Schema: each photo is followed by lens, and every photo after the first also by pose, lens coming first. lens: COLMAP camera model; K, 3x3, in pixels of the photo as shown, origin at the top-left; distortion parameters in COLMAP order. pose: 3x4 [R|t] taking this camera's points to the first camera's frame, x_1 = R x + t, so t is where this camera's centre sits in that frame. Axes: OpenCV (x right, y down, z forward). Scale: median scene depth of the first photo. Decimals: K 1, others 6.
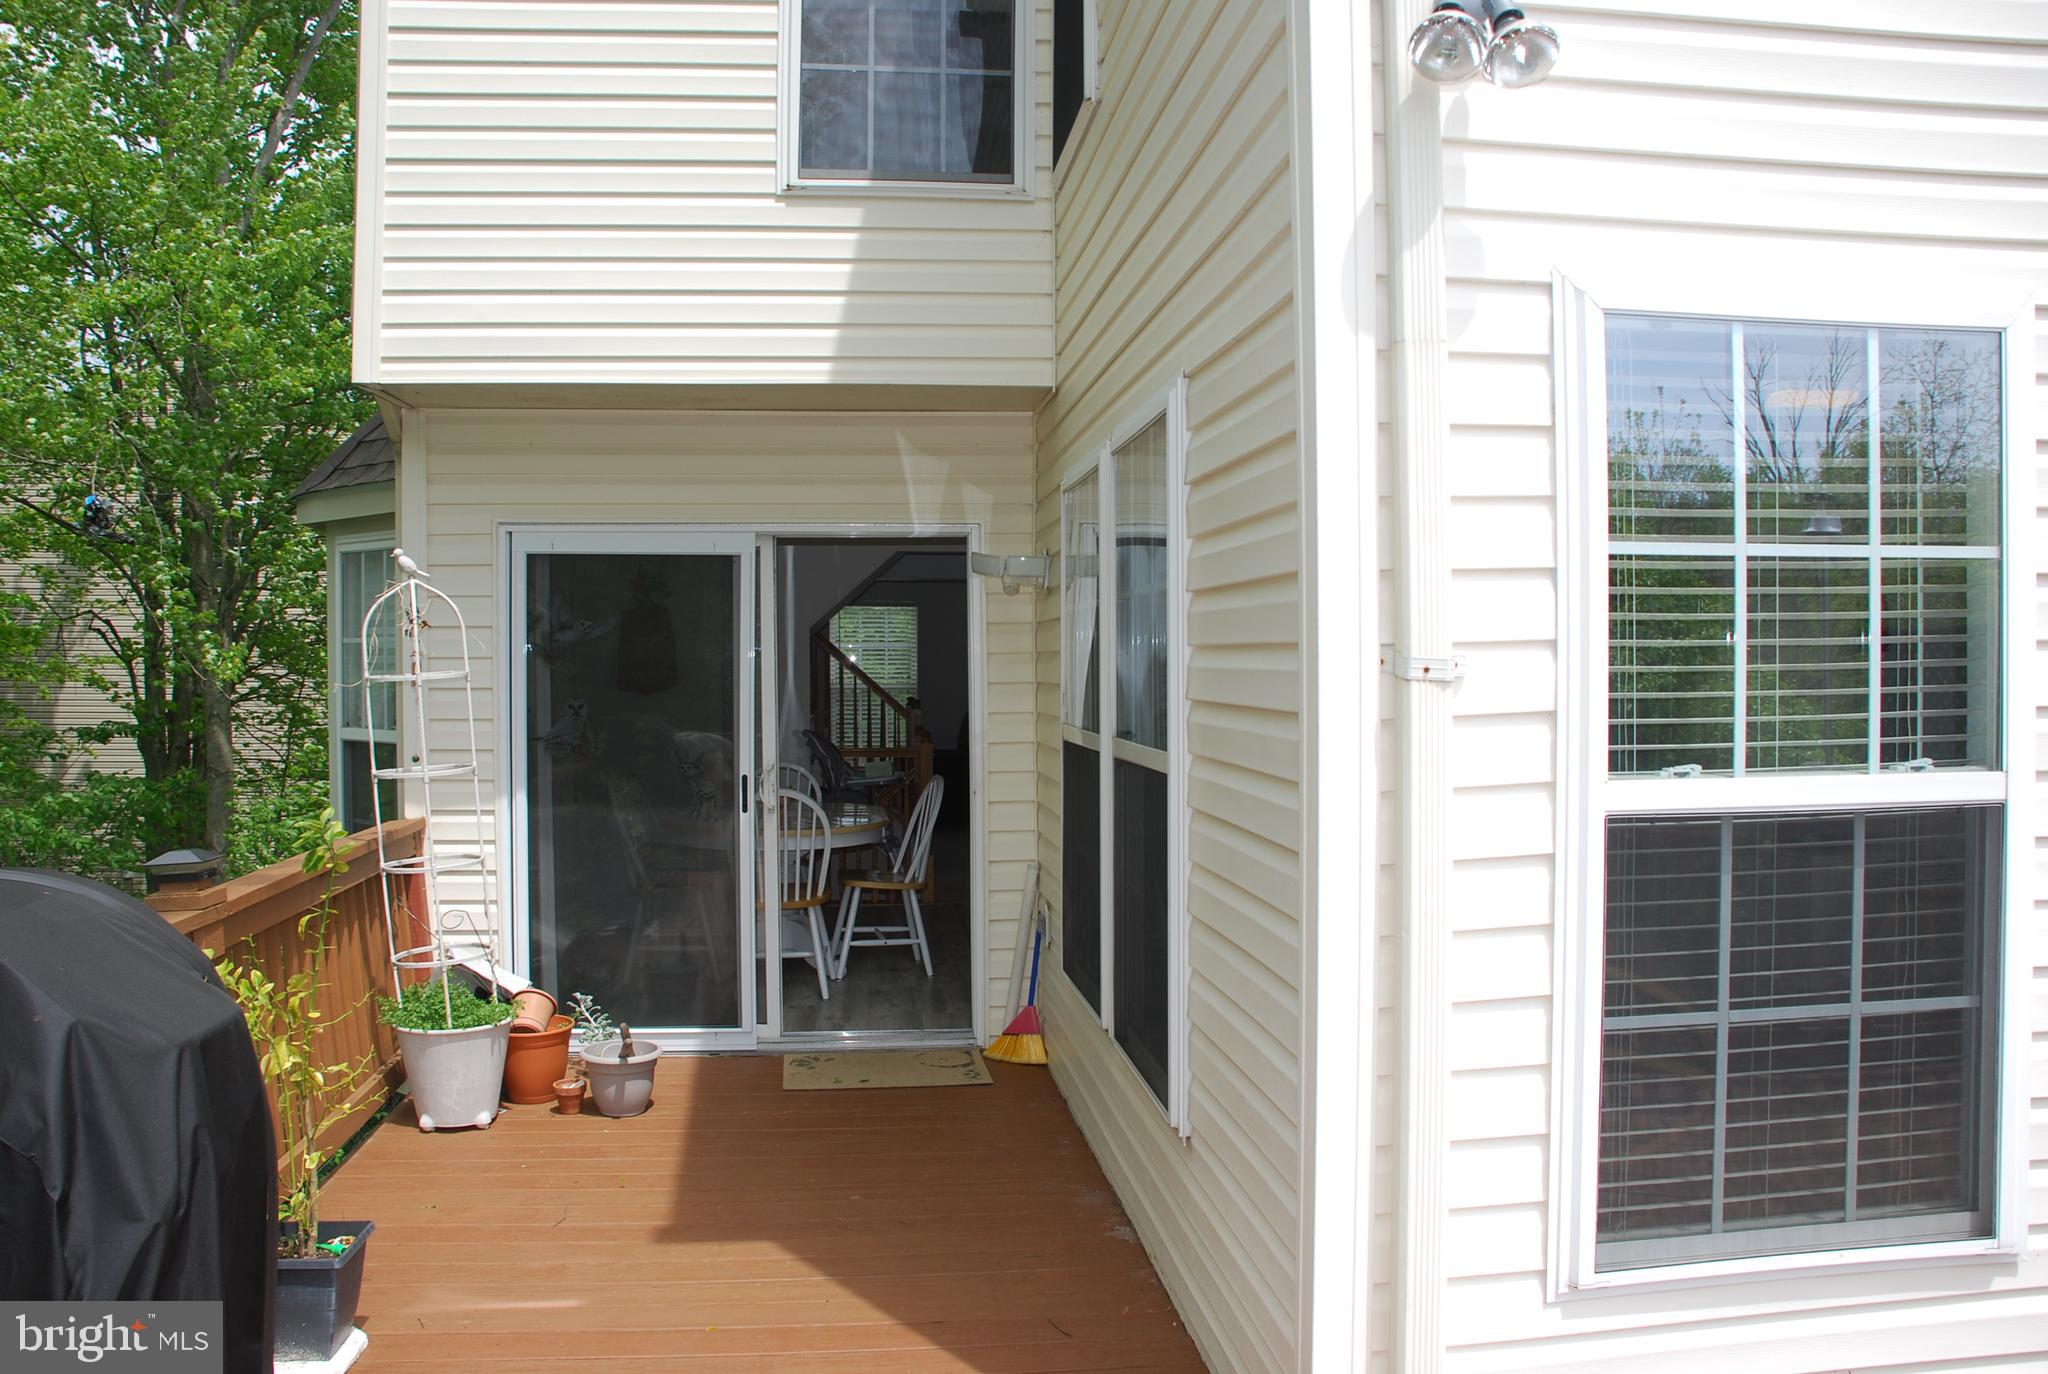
lens RADIAL K [[1550.0, 0, 1022.6], [0, 1550.0, 713.3], [0, 0, 1]] dist [-0.161444, 0.107026]
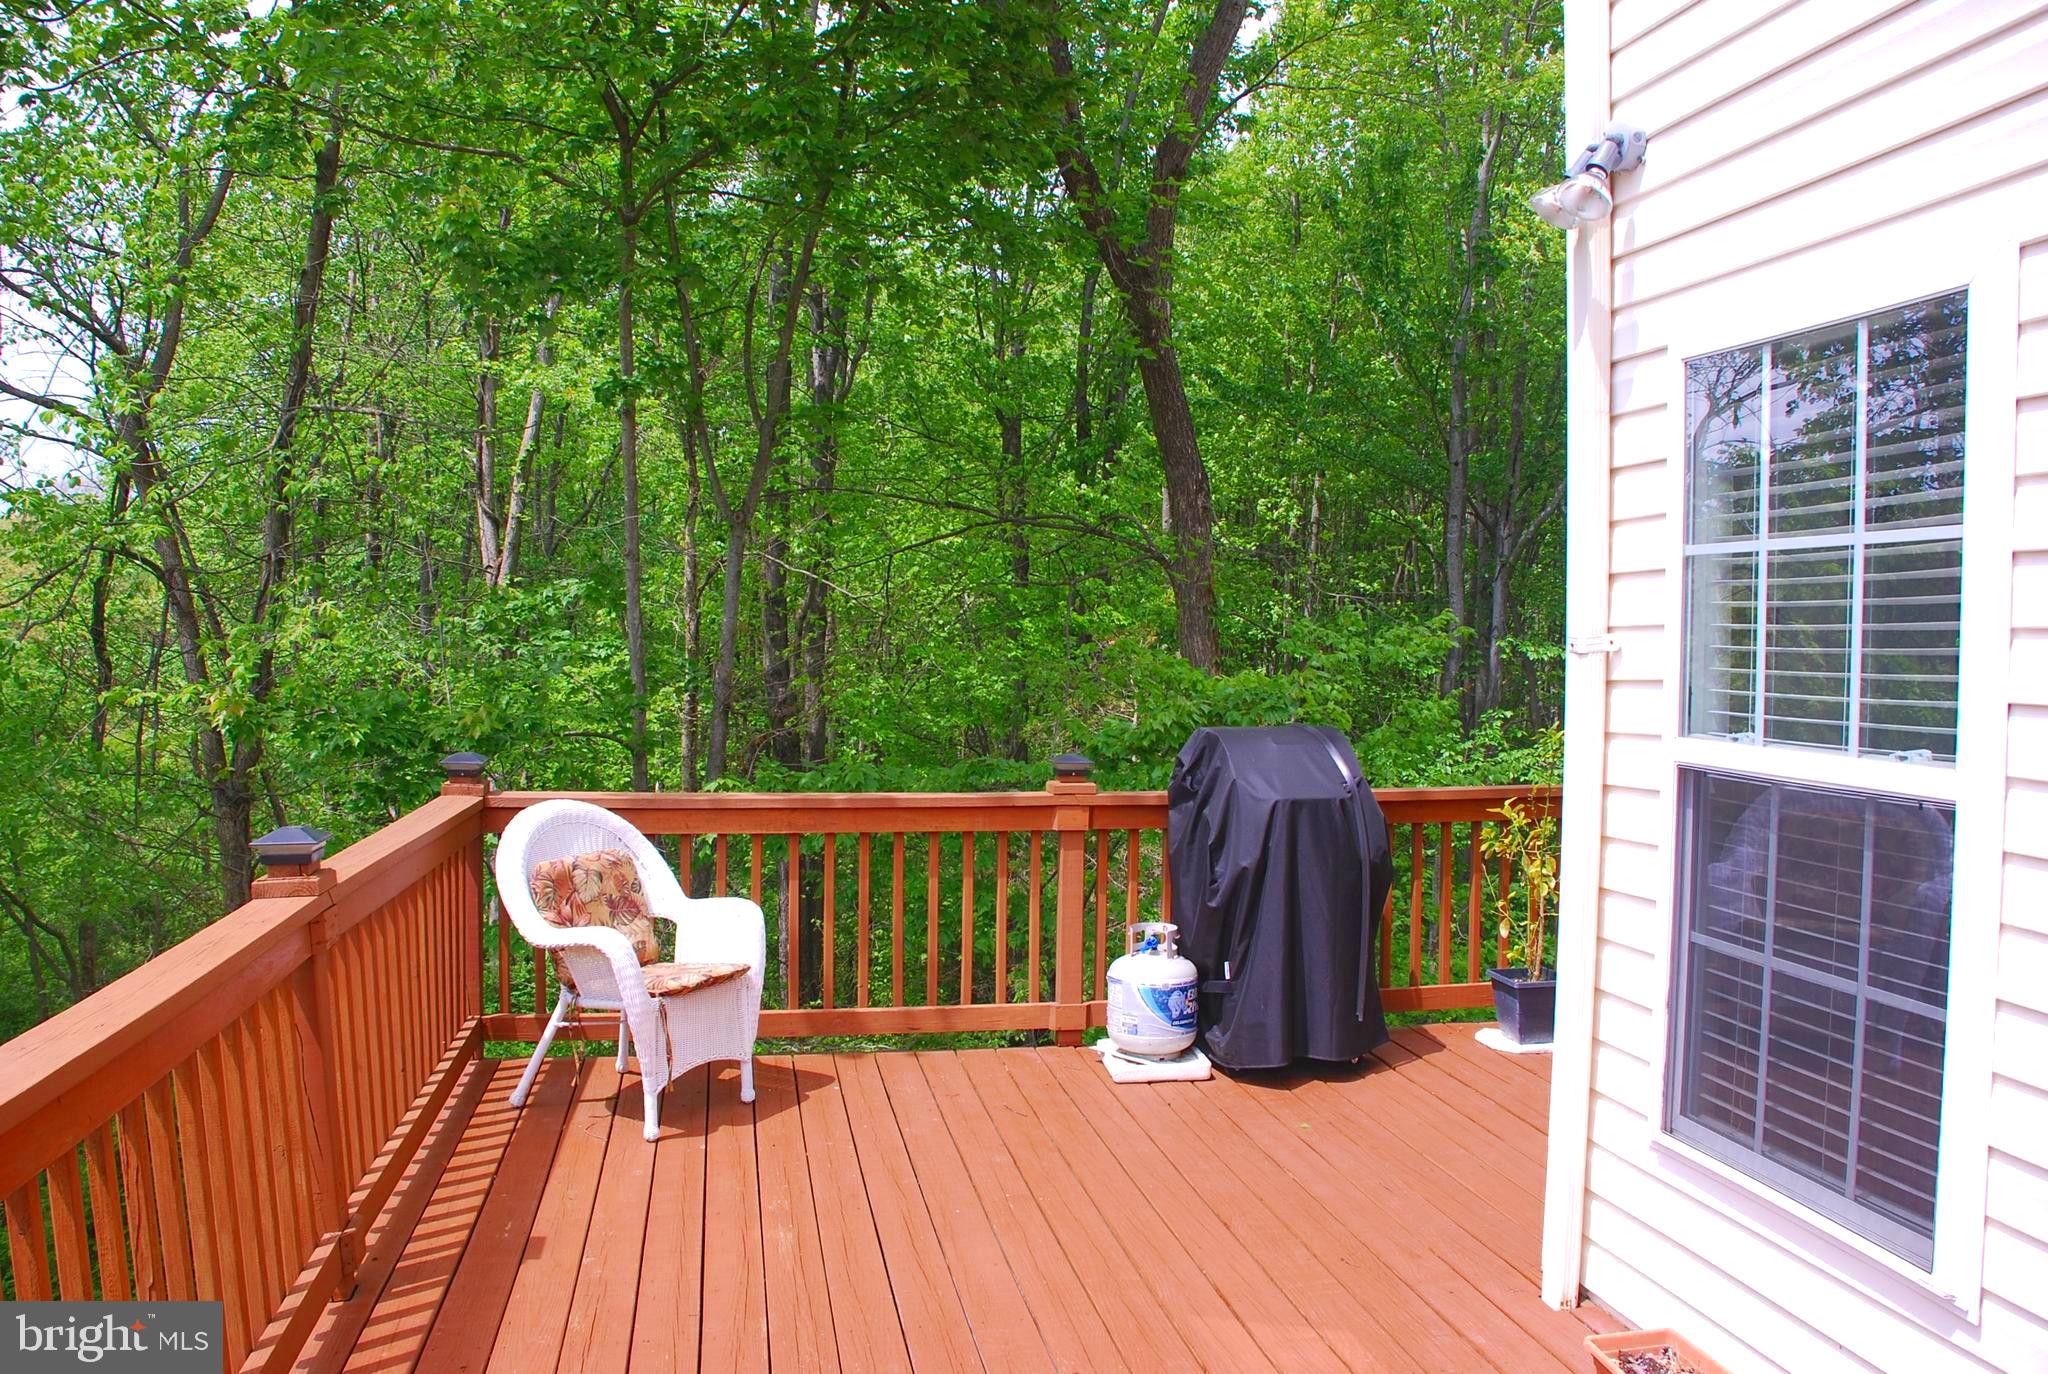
lens RADIAL K [[1550.0, 0, 1022.6], [0, 1550.0, 713.3], [0, 0, 1]] dist [-0.161444, 0.107026]
pose [[0.076136, 0.068856, -0.994717, 1.535932], [-0.026832, 0.997393, 0.066987, -0.042666], [0.996736, 0.021590, 0.077785, 0.347135]]
